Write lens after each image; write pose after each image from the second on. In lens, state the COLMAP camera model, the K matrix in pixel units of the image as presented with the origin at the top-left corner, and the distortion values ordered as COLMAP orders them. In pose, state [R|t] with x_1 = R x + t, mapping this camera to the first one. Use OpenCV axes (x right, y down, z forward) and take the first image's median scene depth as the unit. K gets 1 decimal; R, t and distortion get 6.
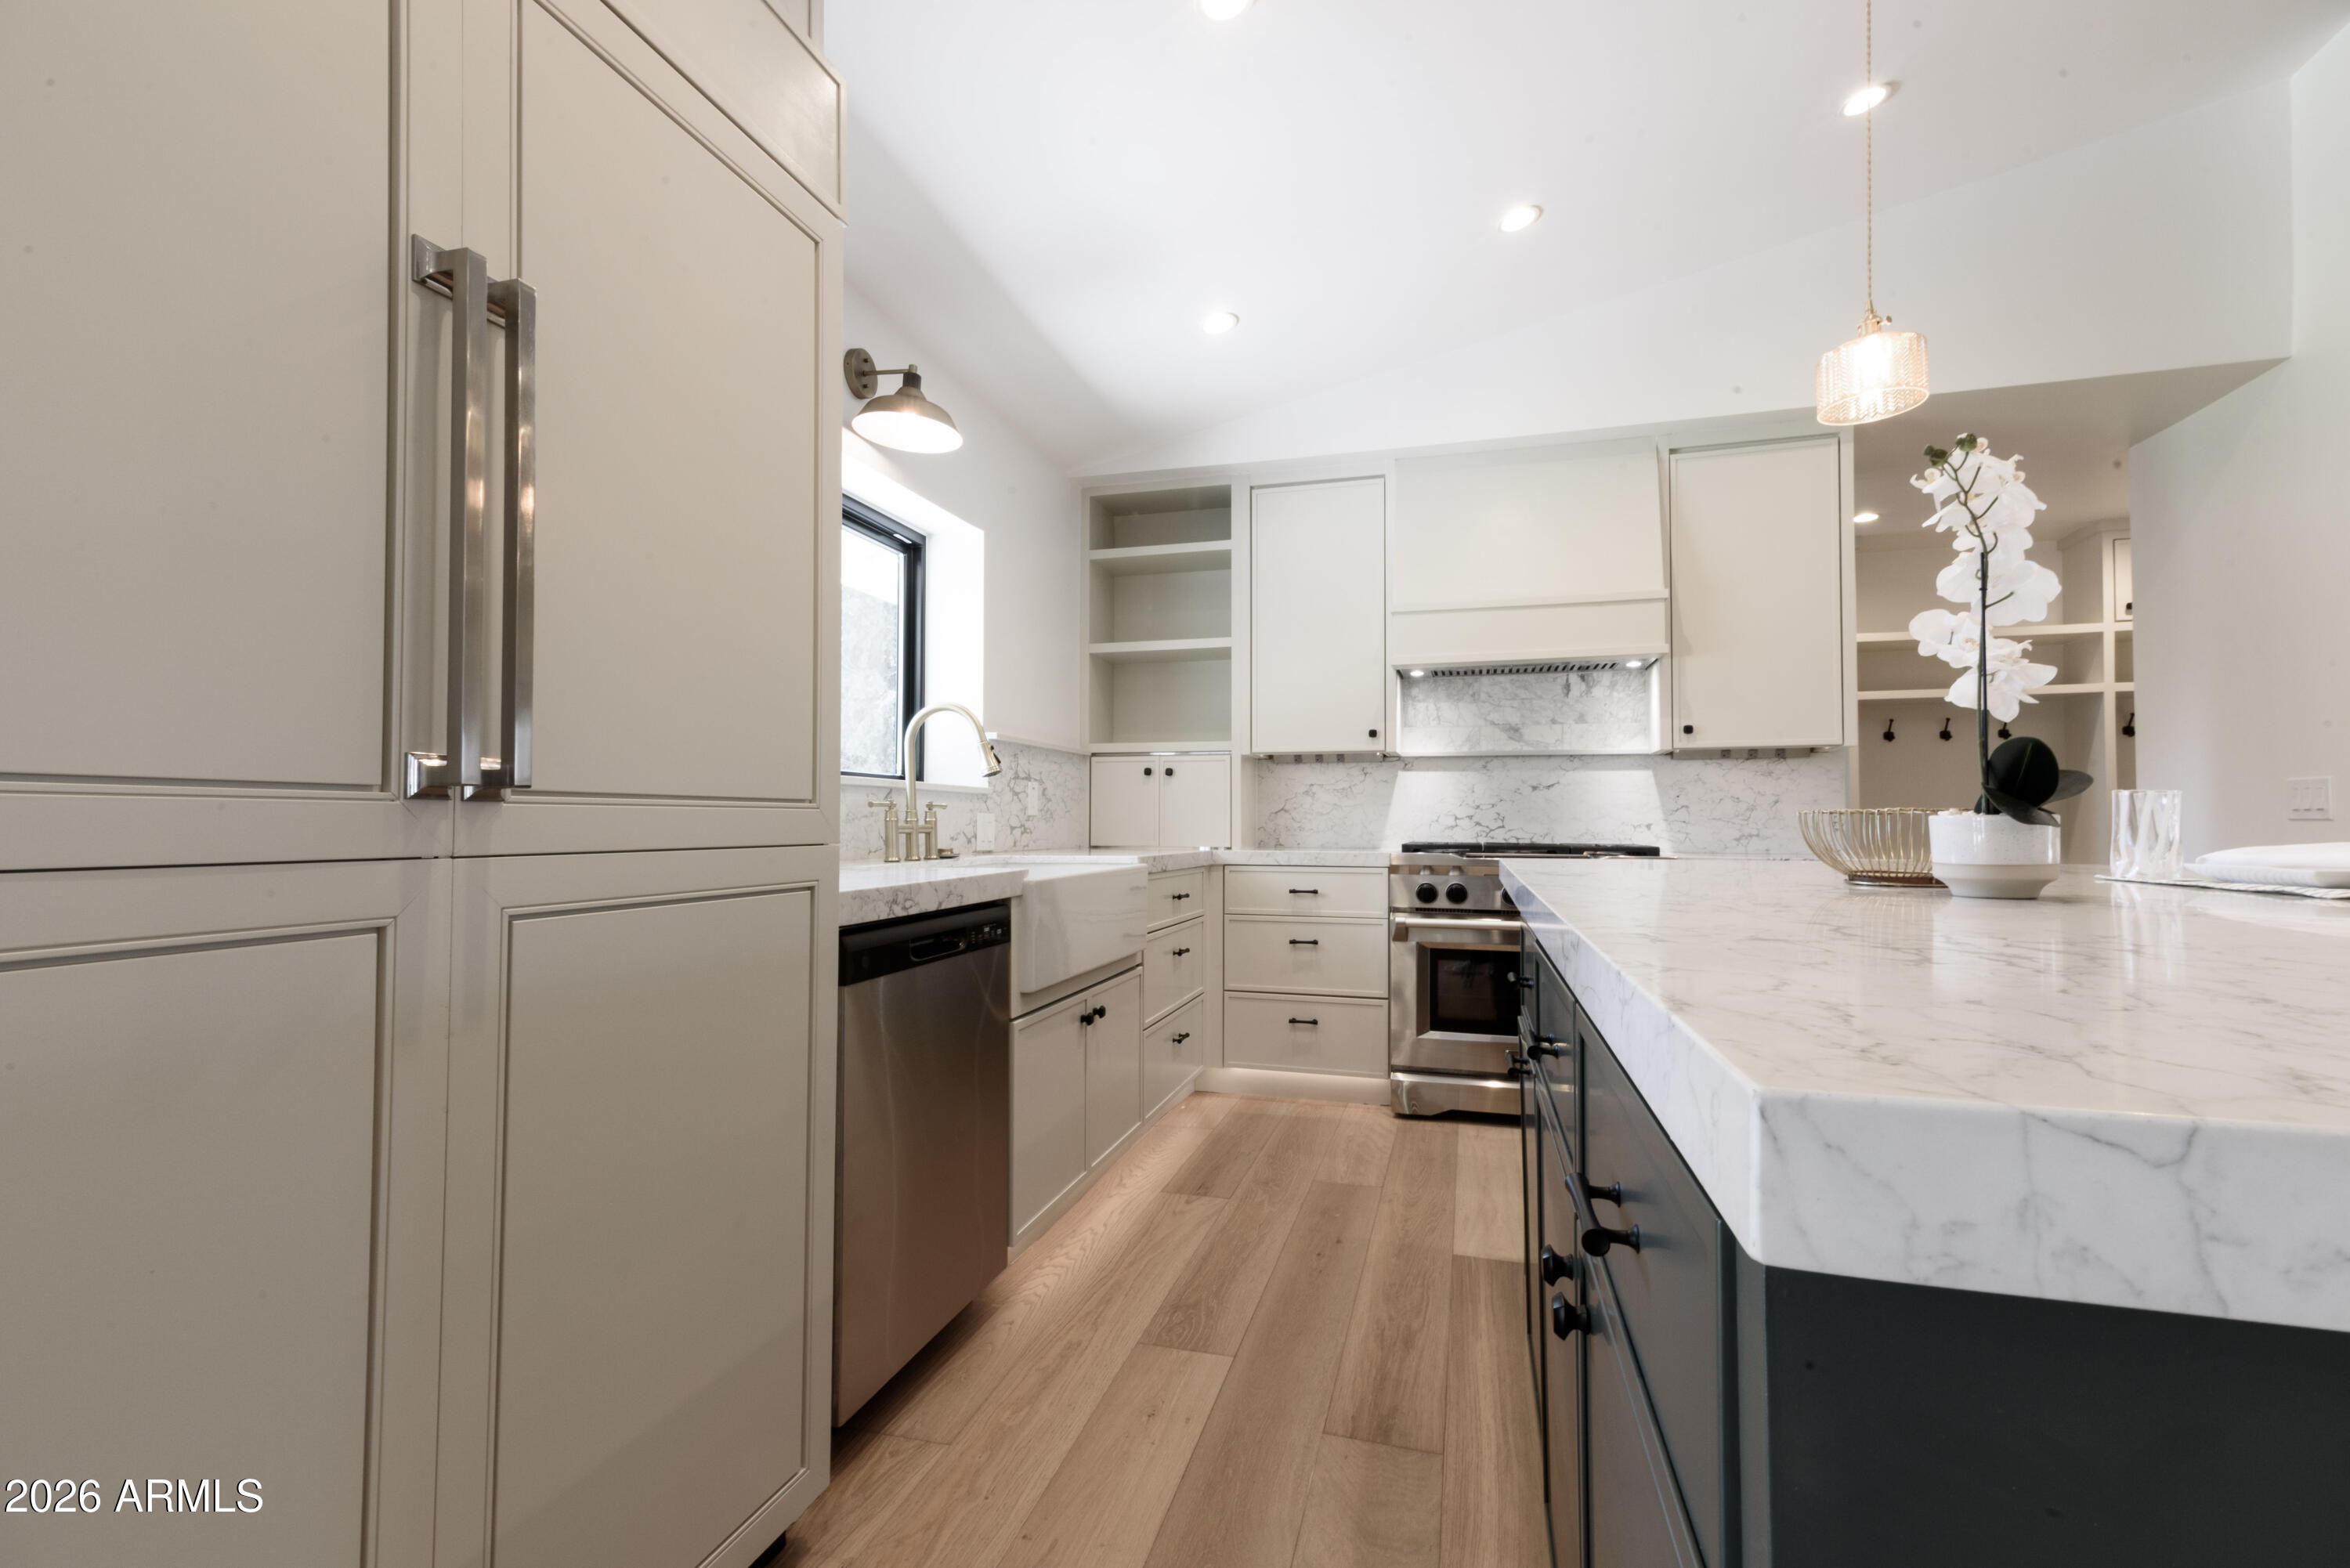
lens RADIAL K [[1053.2, 0, 1163.6], [0, 1053.2, 799.1], [0, 0, 1]] dist [0.004360, -0.001578]
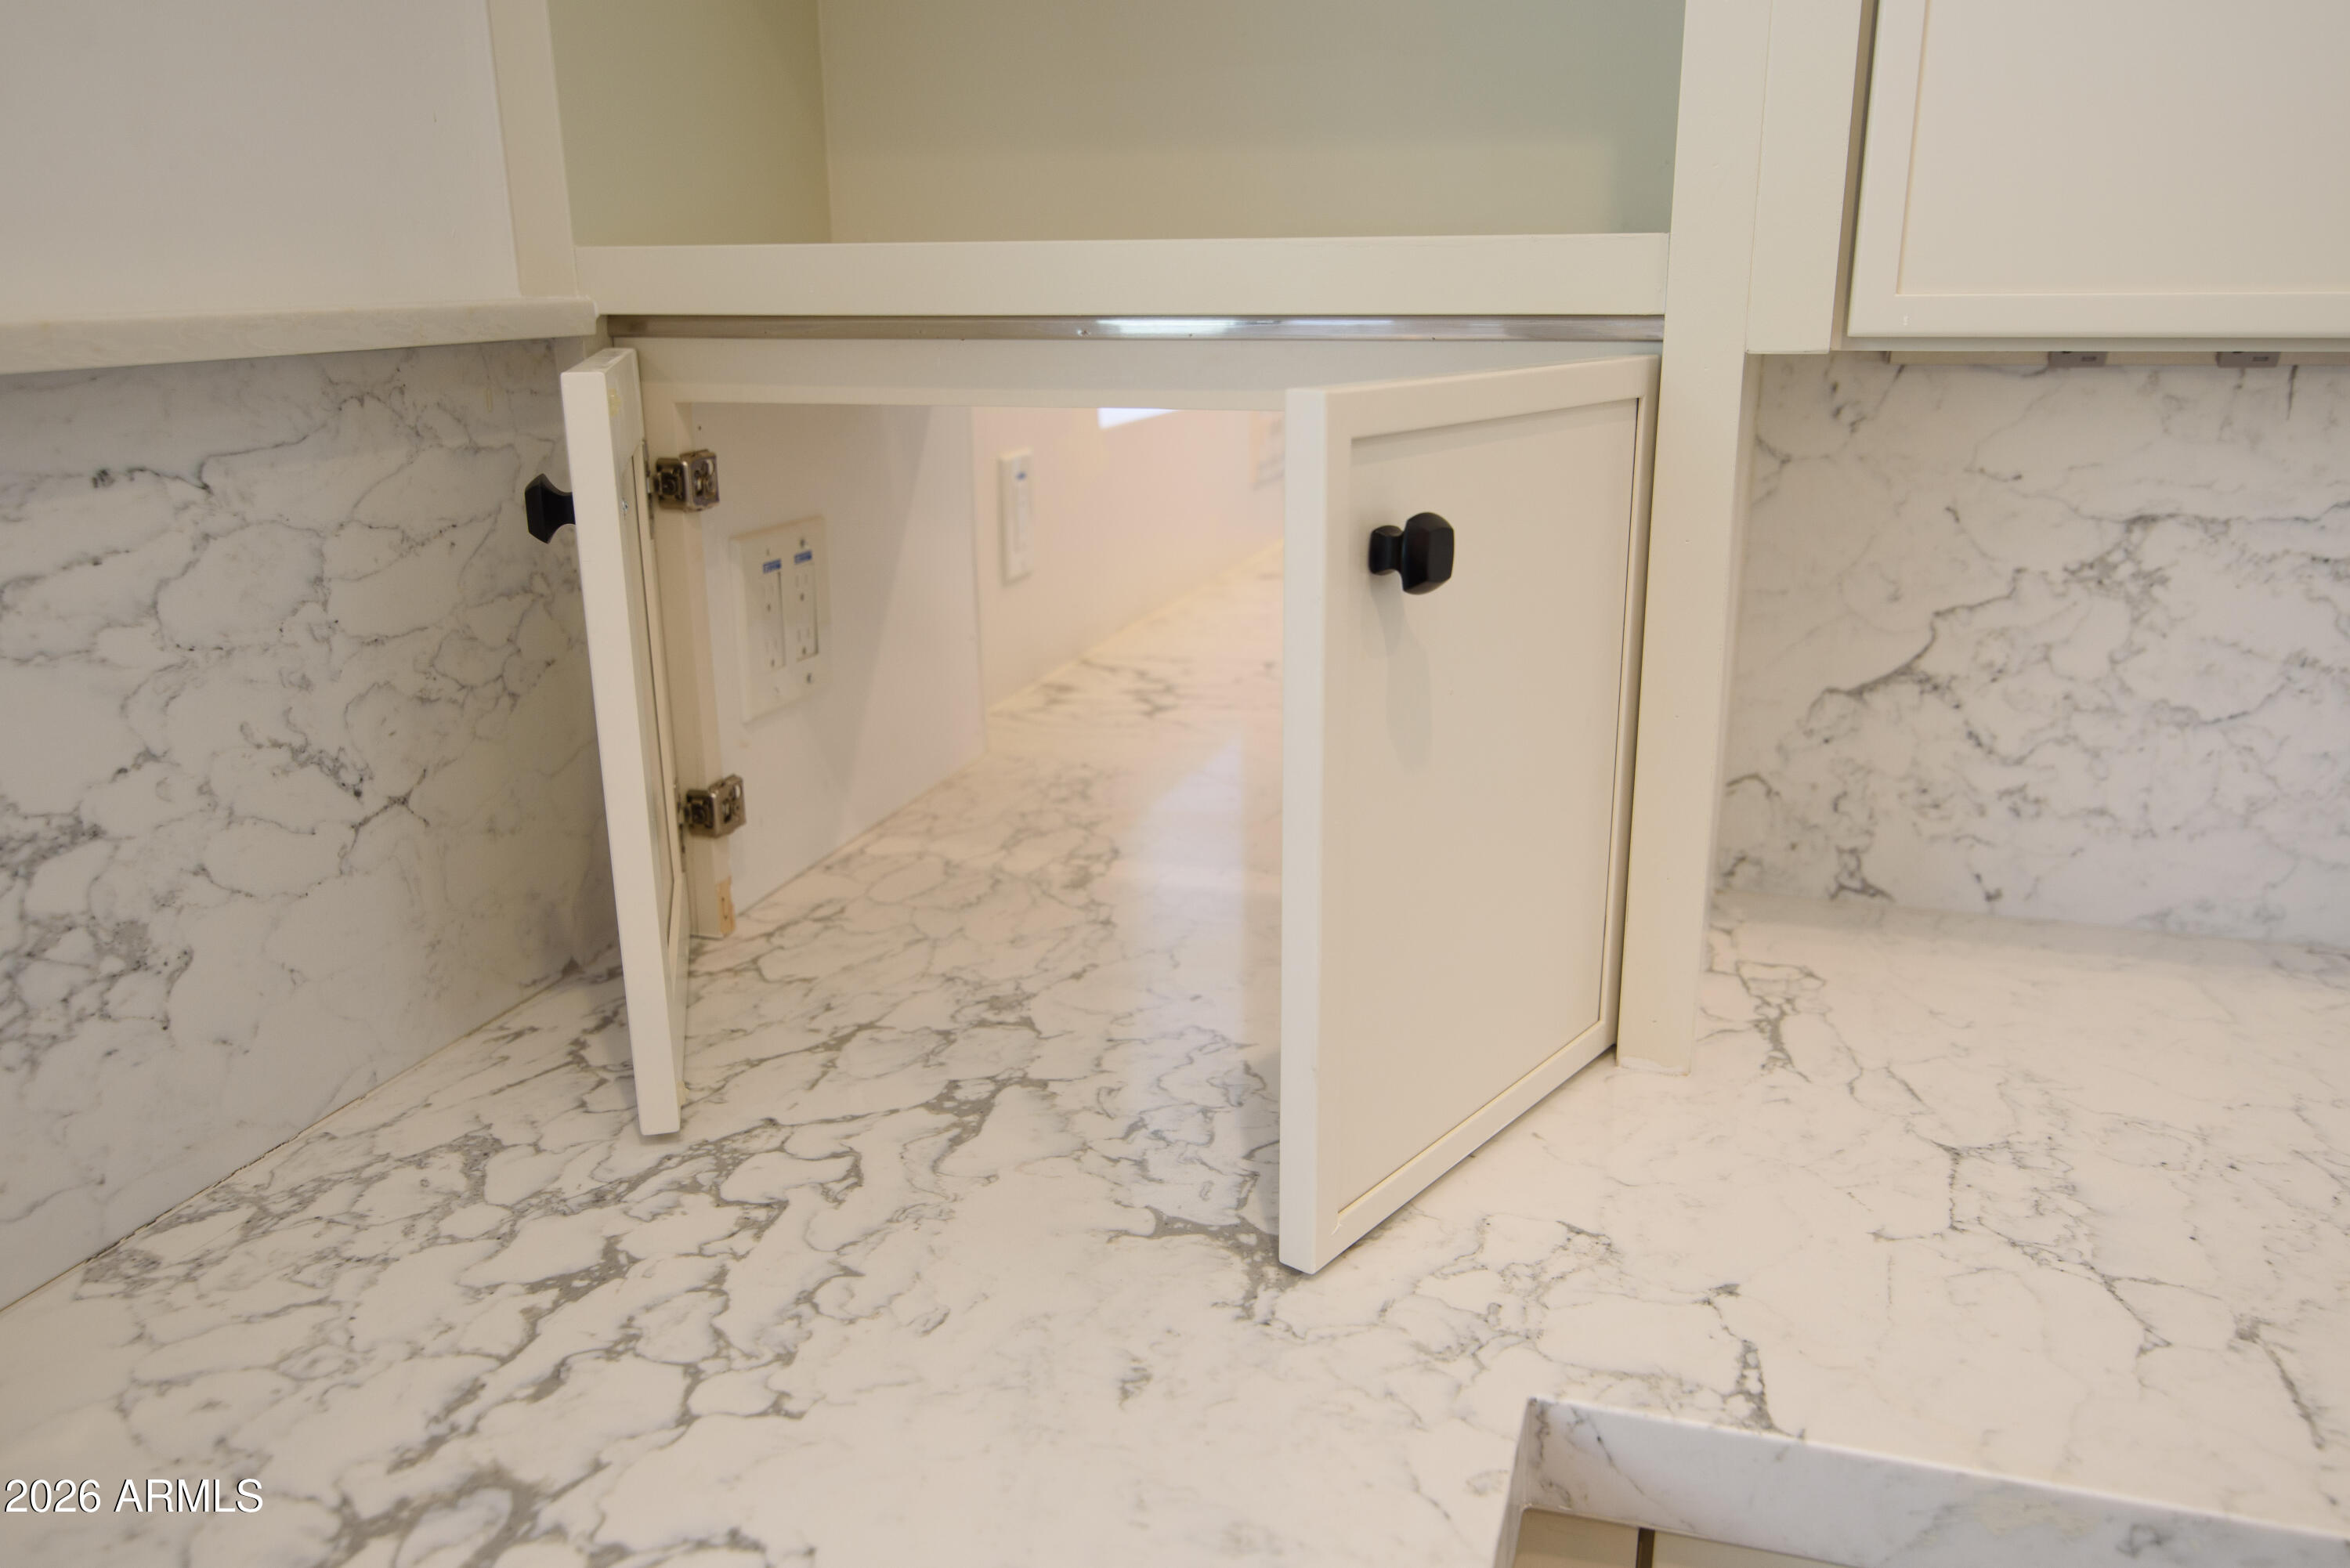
lens RADIAL K [[1776.2, 0, 1179.0], [0, 1776.2, 790.6], [0, 0, 1]] dist [0.007851, 0.000645]
pose [[0.999708, -0.006718, -0.023224, 0.014011], [0.013398, 0.953563, 0.300894, -0.057183], [0.020124, -0.301117, 0.953375, 0.798731]]
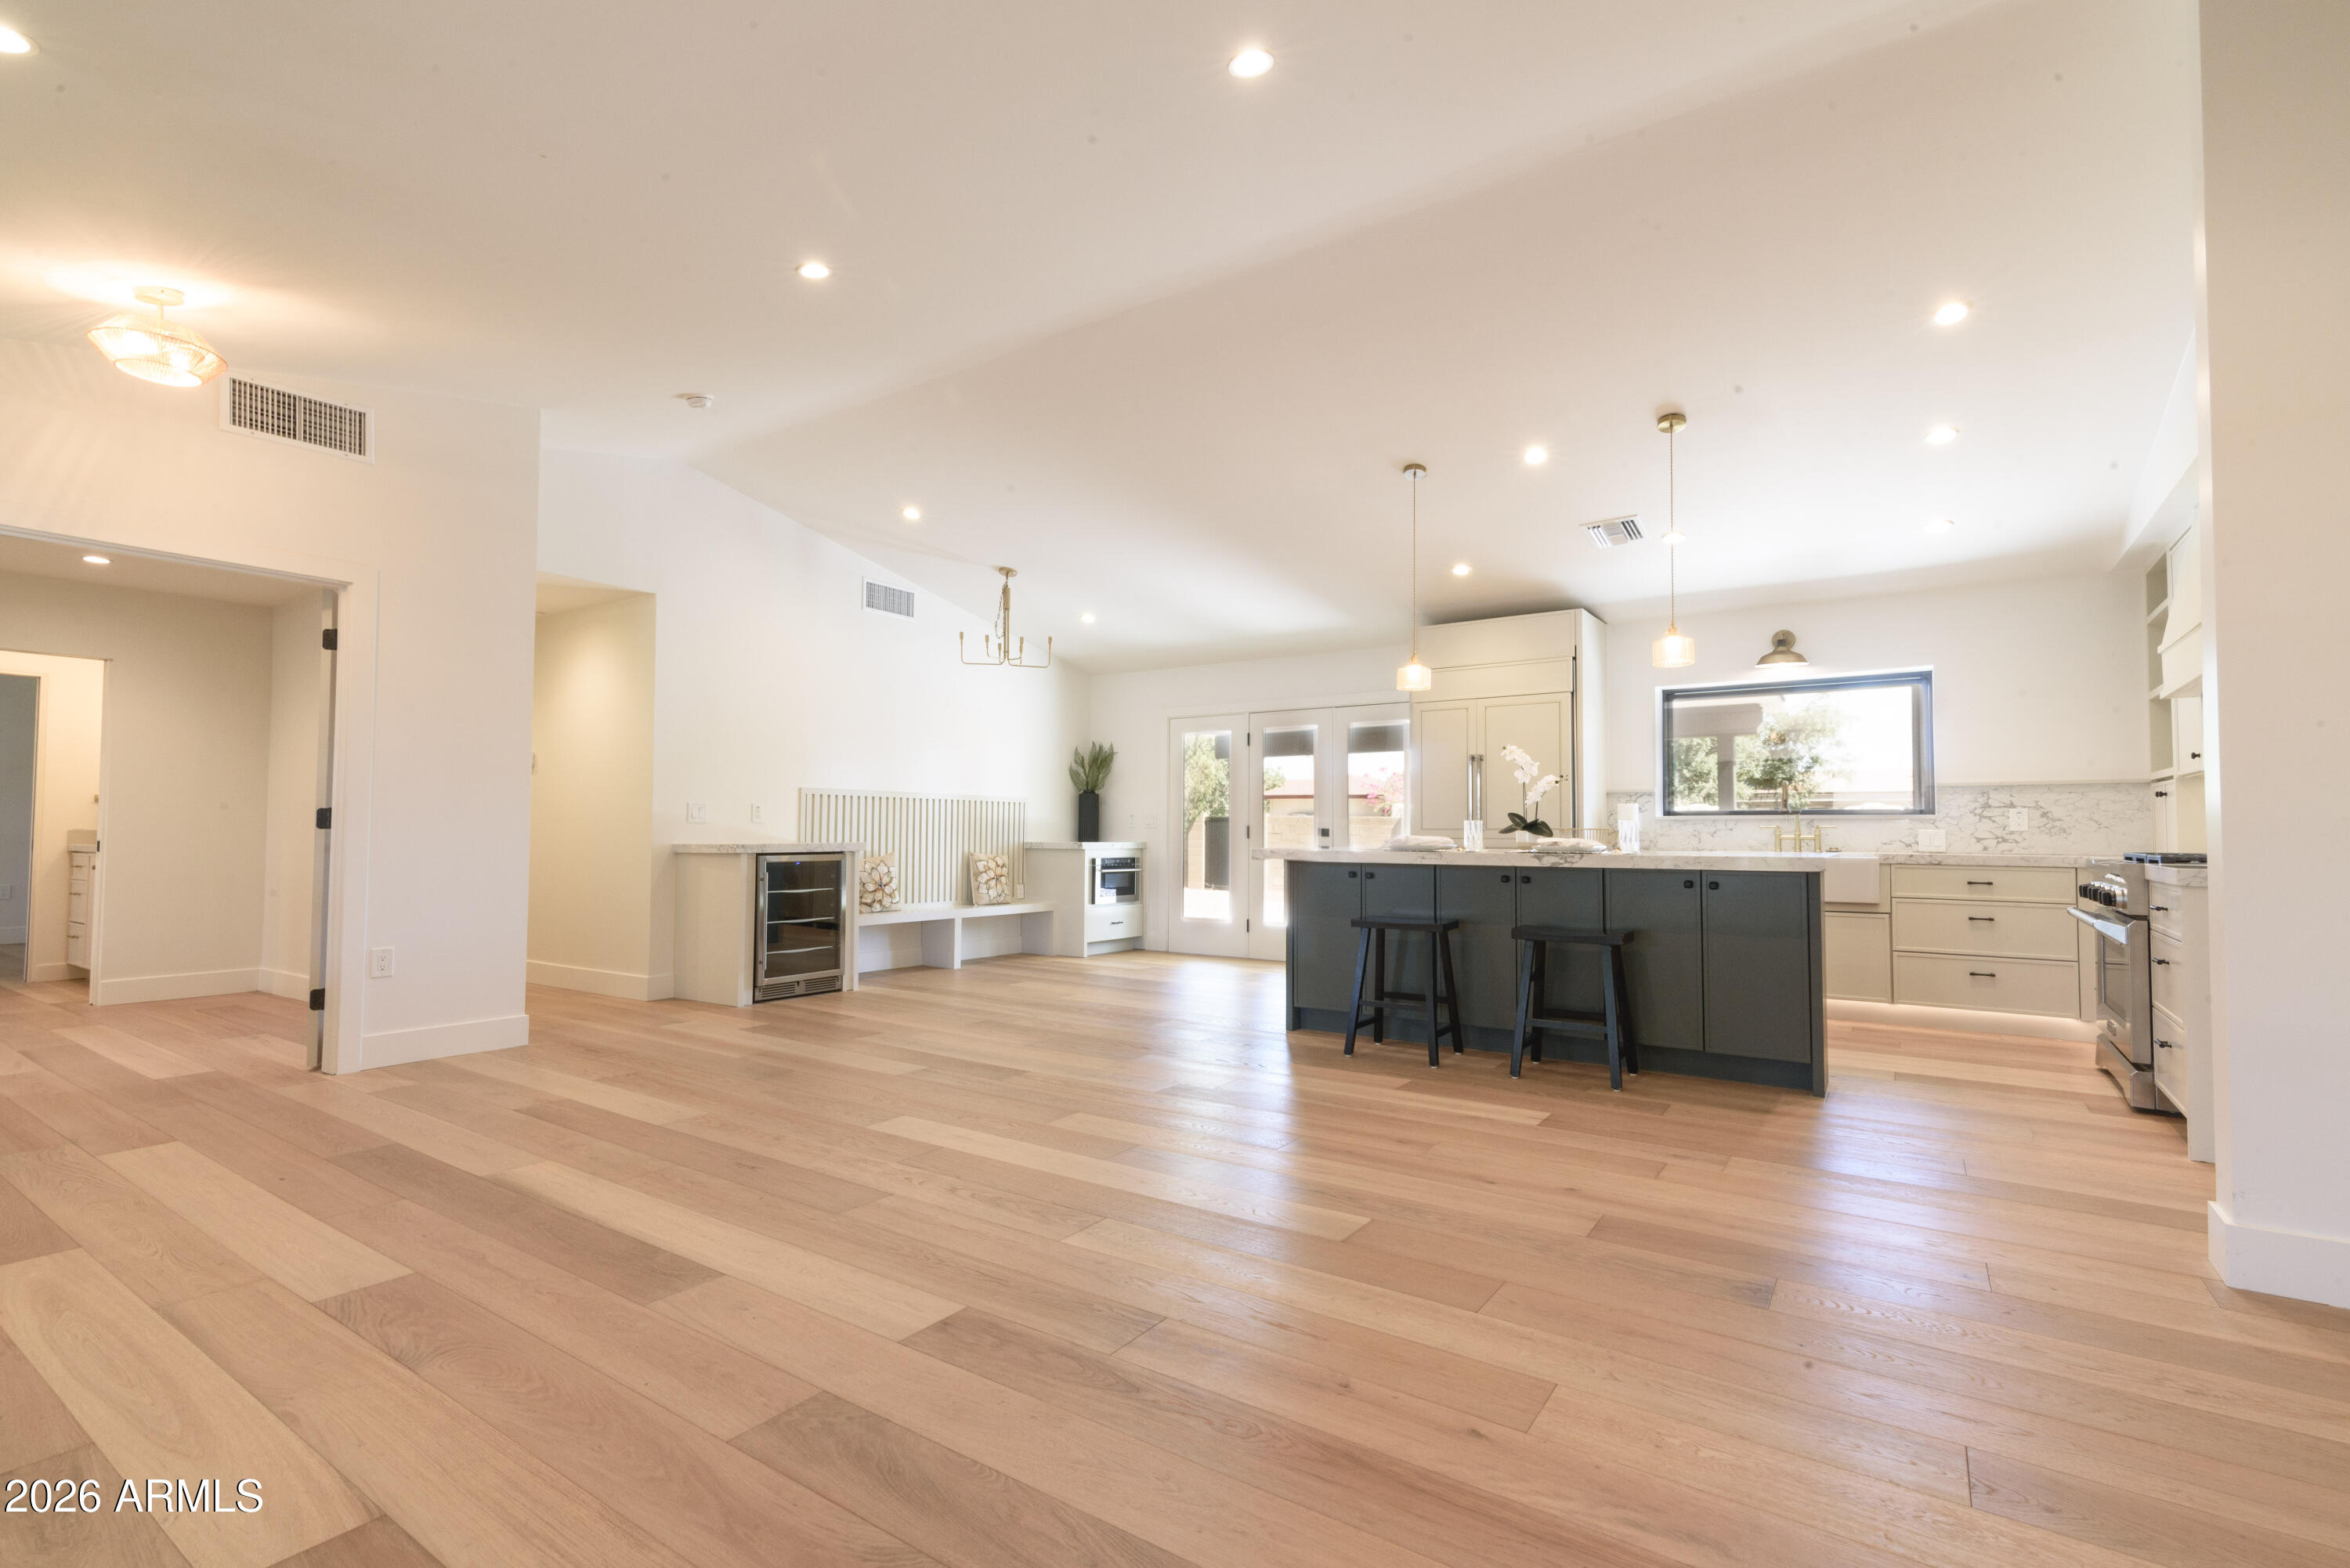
lens RADIAL K [[1053.2, 0, 1161.8], [0, 1053.2, 795.6], [0, 0, 1]] dist [0.004360, -0.001578]
pose [[-0.323121, -0.038663, -0.945568, 1.572287], [0.014611, 0.998842, -0.045835, 0.015291], [0.946245, -0.028626, -0.322181, 0.308808]]
